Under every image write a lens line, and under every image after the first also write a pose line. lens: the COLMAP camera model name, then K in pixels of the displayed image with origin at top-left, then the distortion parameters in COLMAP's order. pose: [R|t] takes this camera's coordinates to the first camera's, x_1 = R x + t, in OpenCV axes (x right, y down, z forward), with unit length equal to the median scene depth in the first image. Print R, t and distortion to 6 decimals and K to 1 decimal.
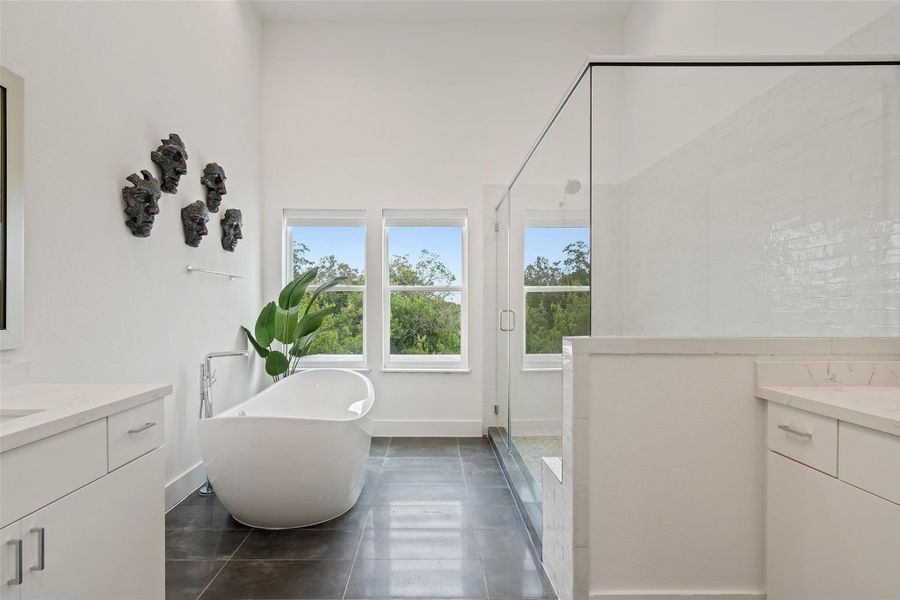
lens RADIAL K [[470.9, 0, 449.3], [0, 470.9, 308.3], [0, 0, 1]] dist [0.002559, 0.000538]
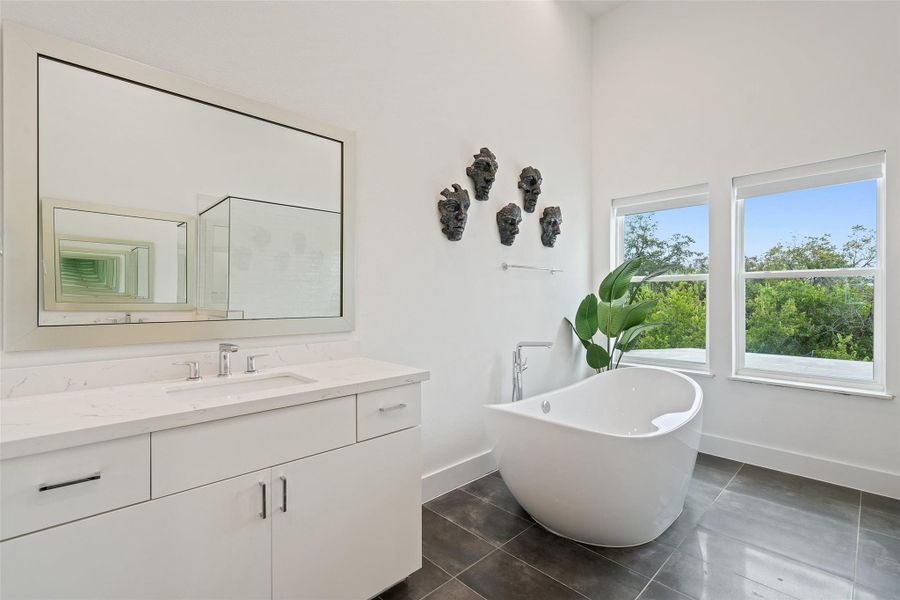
lens RADIAL K [[416.2, 0, 450.0], [0, 416.2, 300.0], [0, 0, 1]] dist [0.000069, 0.000680]
pose [[0.668000, -0.000485, -0.744161, 0.091102], [0.000653, 1.000000, -0.000065, -0.001602], [0.744161, -0.000443, 0.668001, 0.222144]]
